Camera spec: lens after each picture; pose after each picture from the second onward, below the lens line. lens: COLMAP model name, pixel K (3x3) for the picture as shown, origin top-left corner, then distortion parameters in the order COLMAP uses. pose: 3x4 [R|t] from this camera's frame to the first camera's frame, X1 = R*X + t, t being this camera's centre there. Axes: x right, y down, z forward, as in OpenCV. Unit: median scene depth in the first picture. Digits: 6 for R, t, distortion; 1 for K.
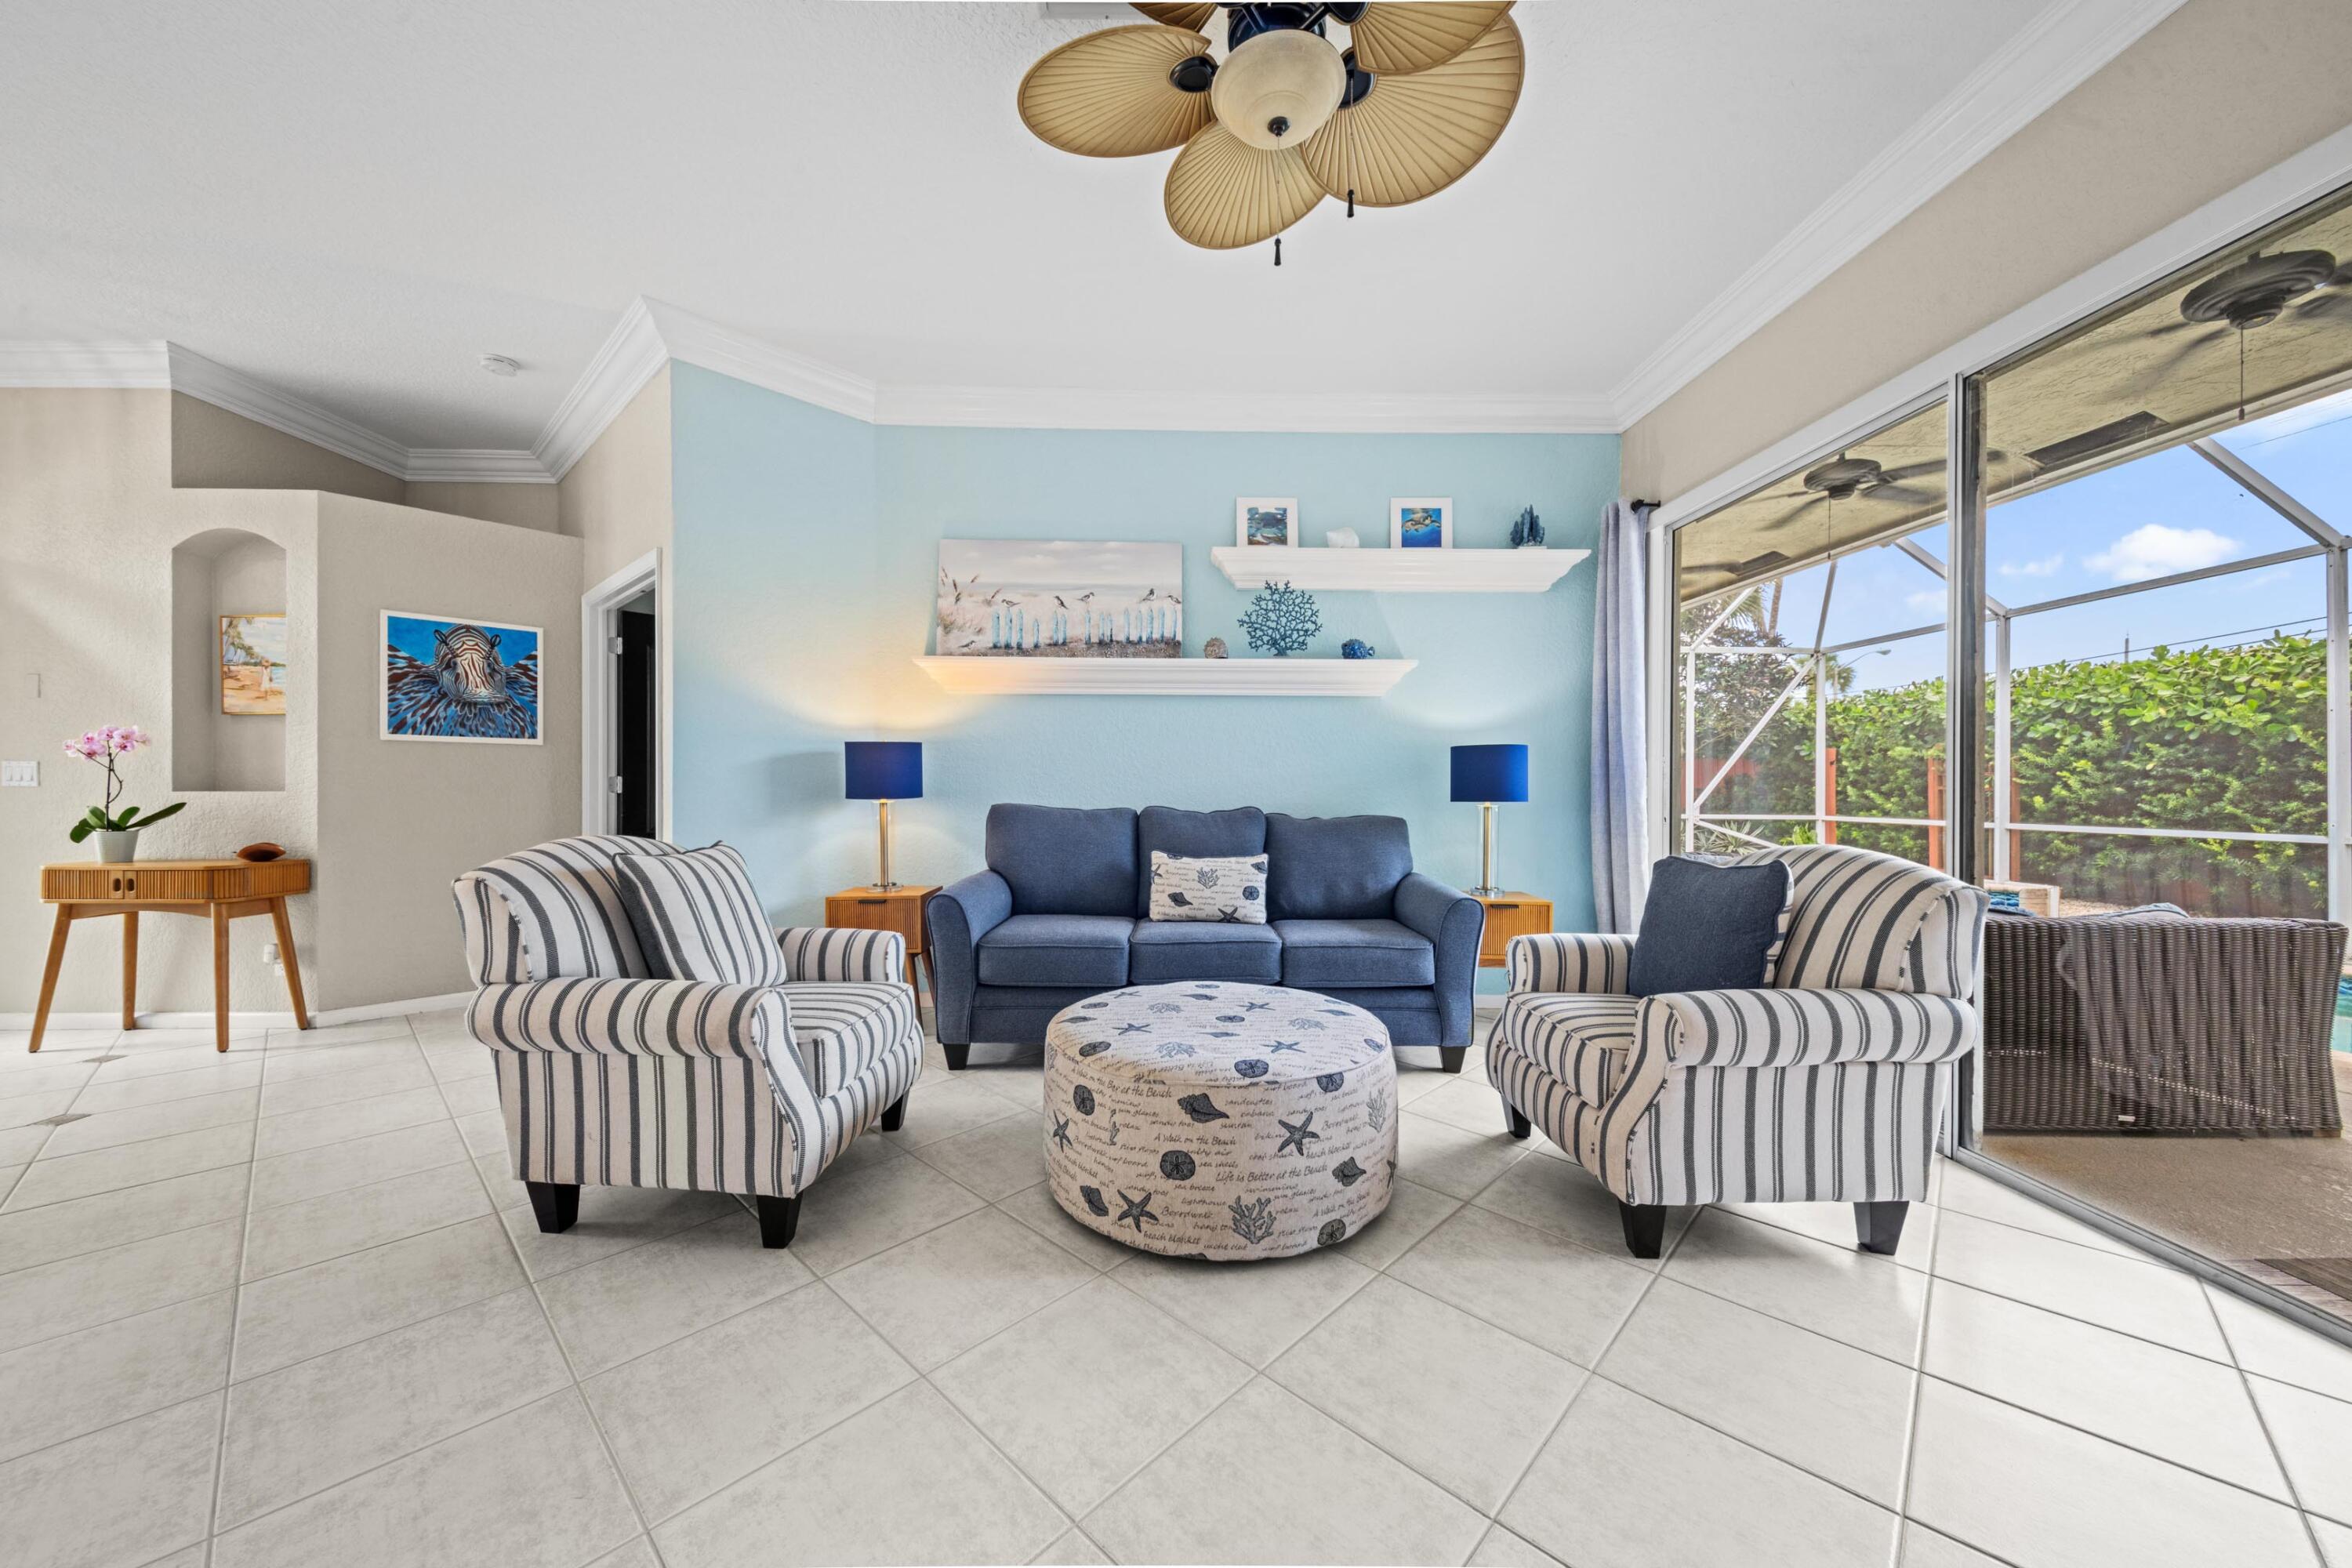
lens RADIAL K [[814.8, 0, 1187.0], [0, 814.8, 791.9], [0, 0, 1]] dist [0.032822, -0.012898]
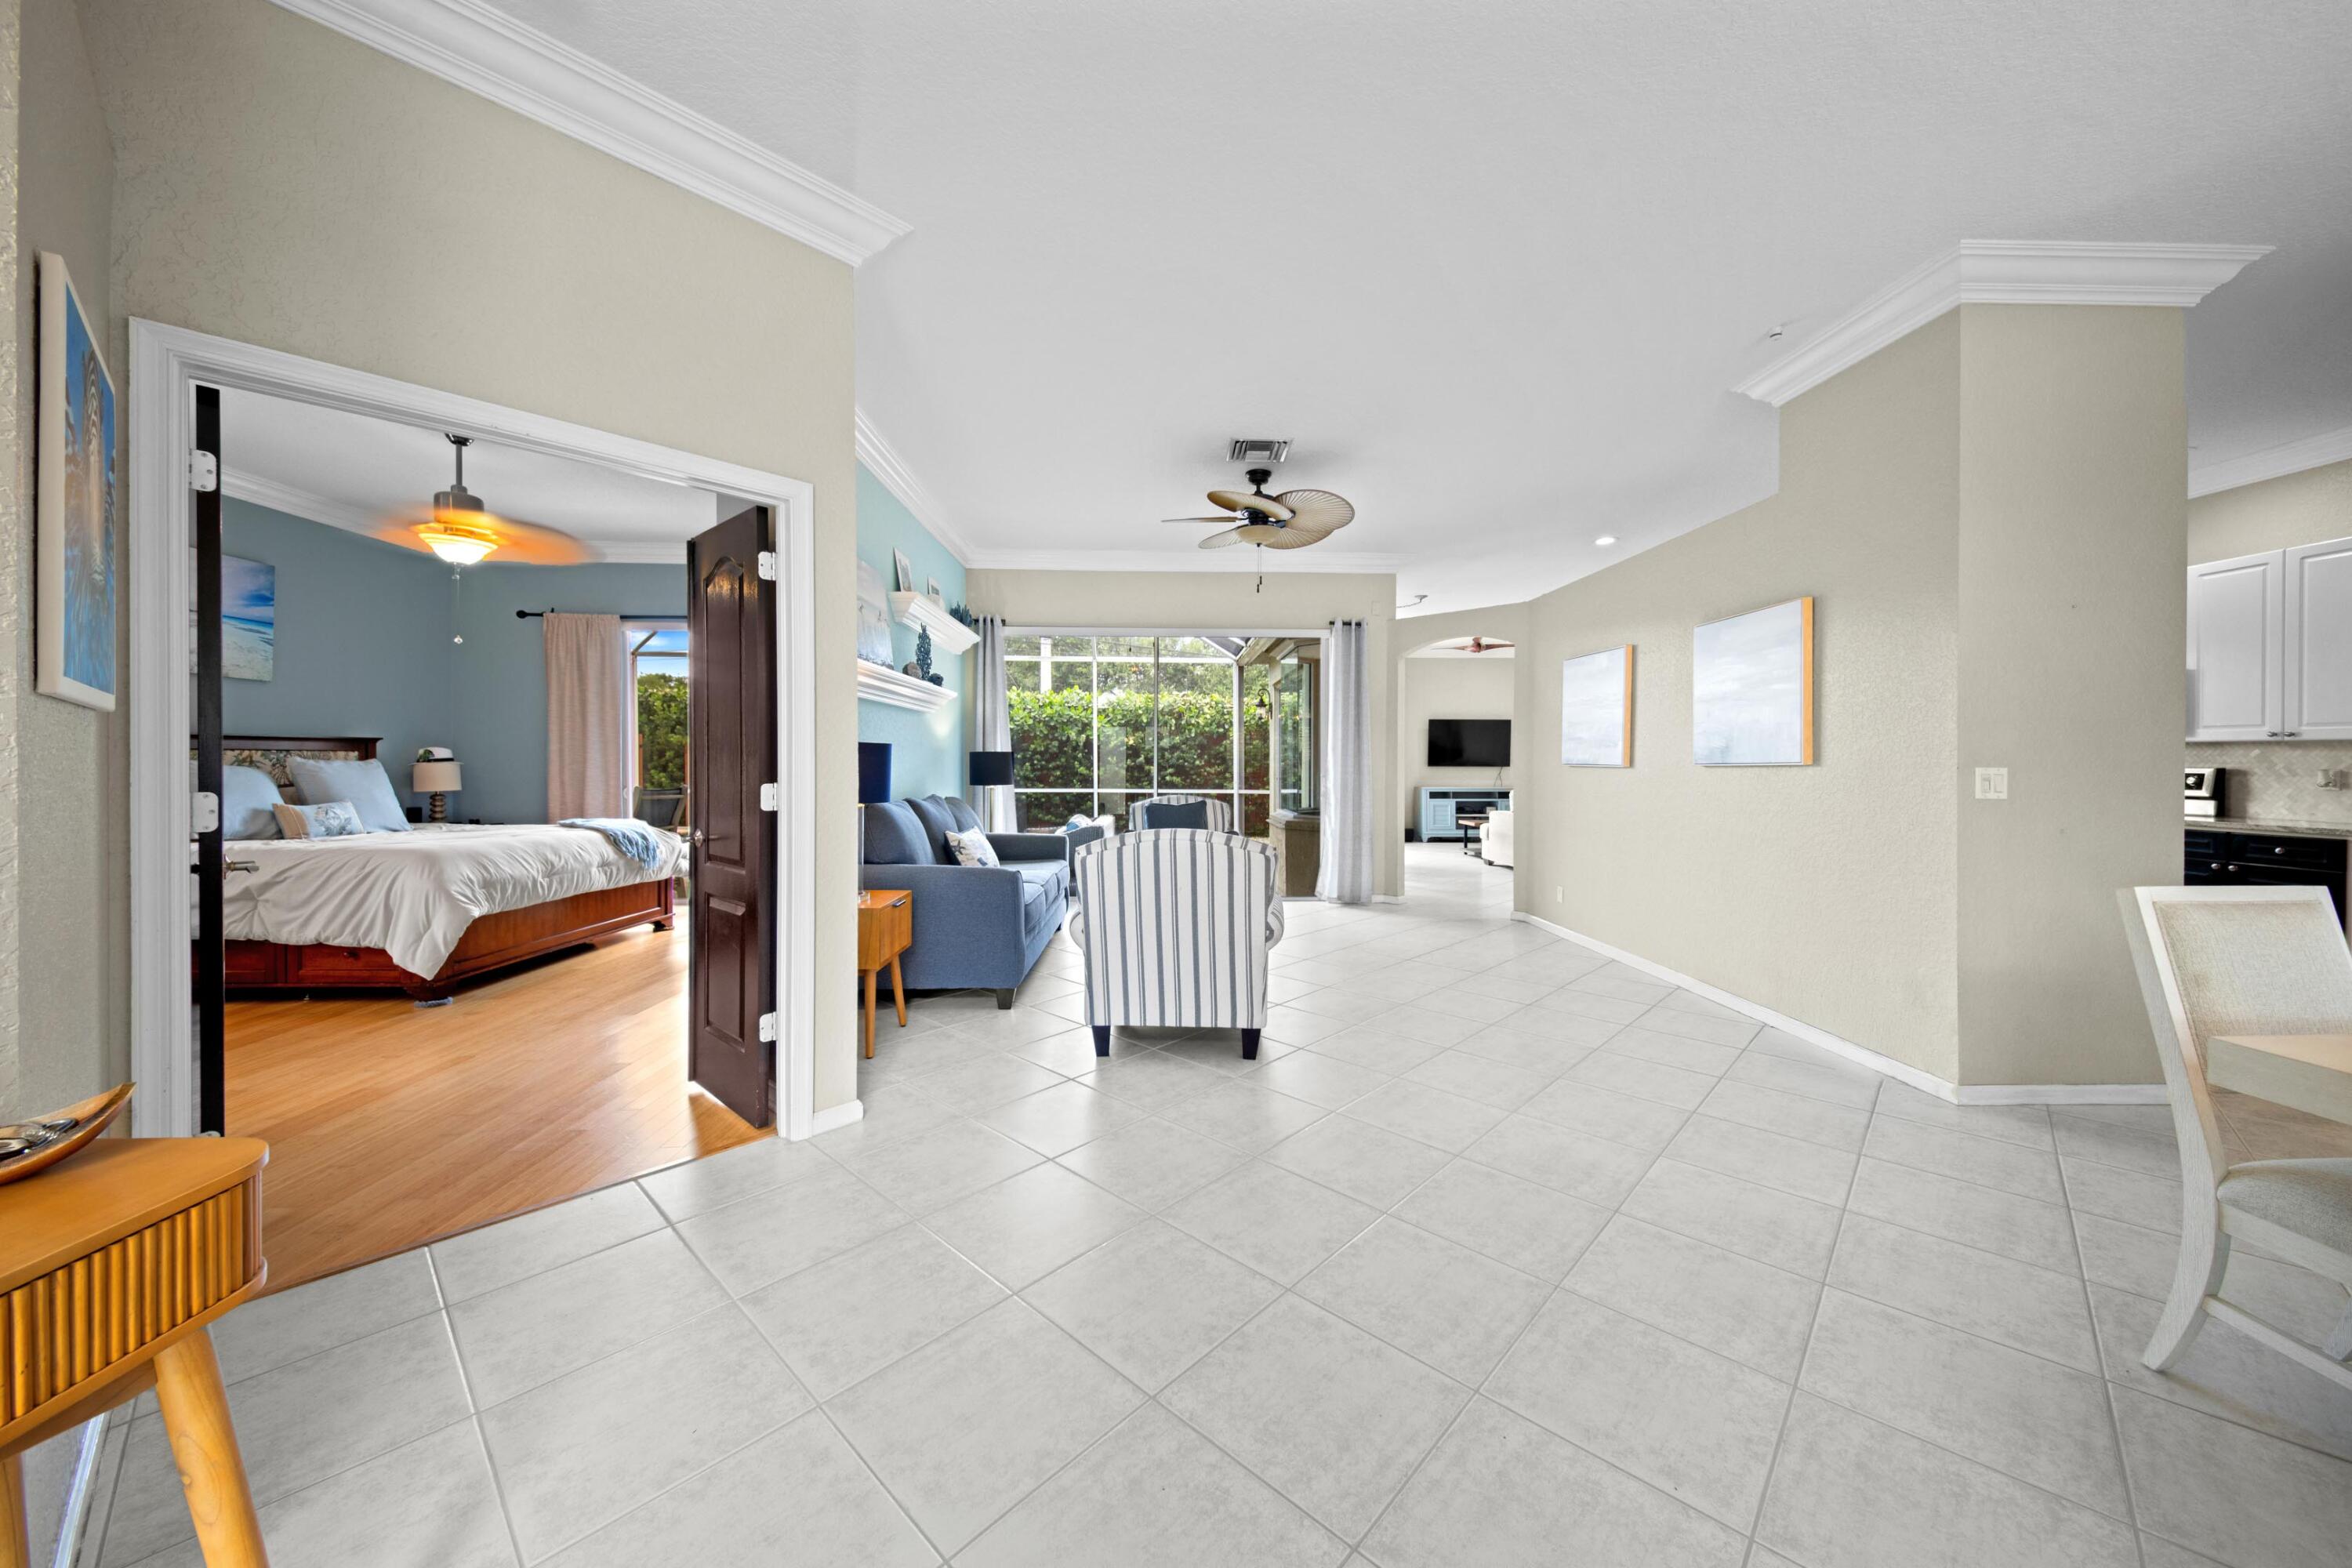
lens RADIAL K [[832.4, 0, 1178.0], [0, 832.4, 764.3], [0, 0, 1]] dist [0.021867, -0.008493]
pose [[-0.018663, -0.006690, 0.999803, -1.324662], [0.004788, 0.999966, 0.006781, -0.040542], [-0.999814, 0.004914, -0.018630, 0.652068]]
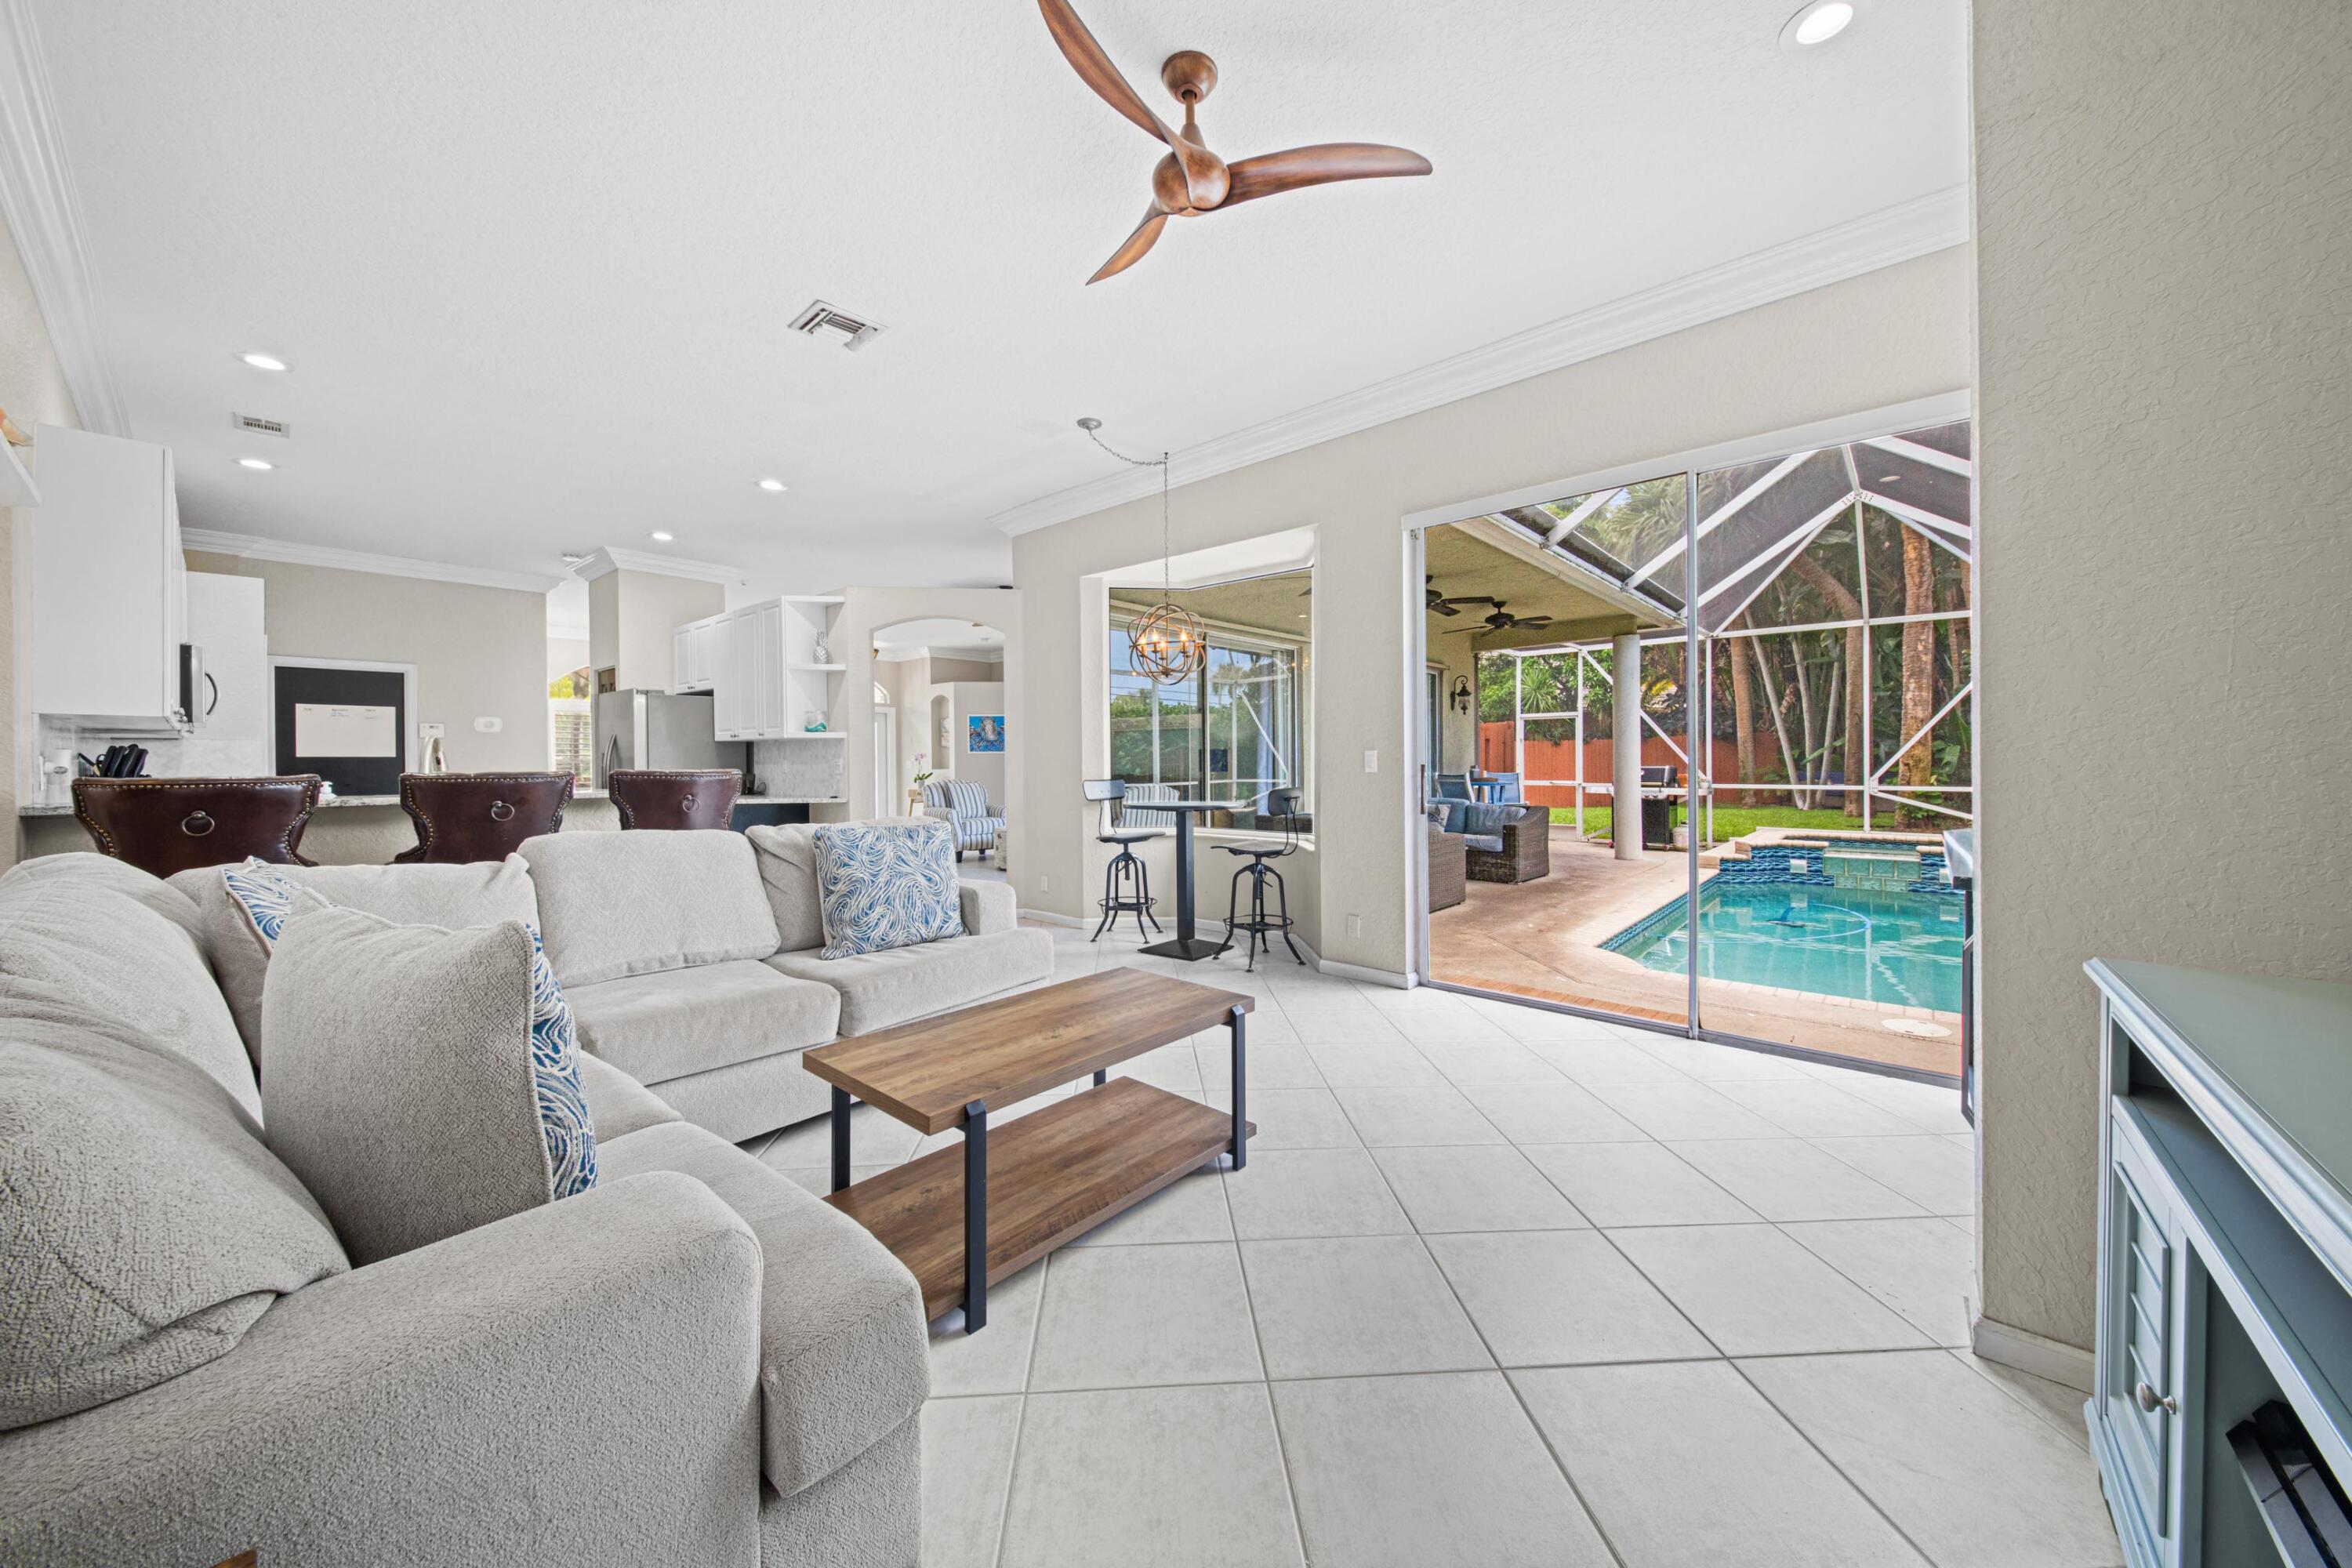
lens RADIAL K [[811.8, 0, 1180.7], [0, 811.8, 765.0], [0, 0, 1]] dist [0.001295, 0.000019]
pose [[0.736259, -0.006945, -0.676664, 1.883847], [0.006515, 0.999974, -0.003175, -0.002036], [0.676669, -0.002071, 0.736285, -0.825699]]
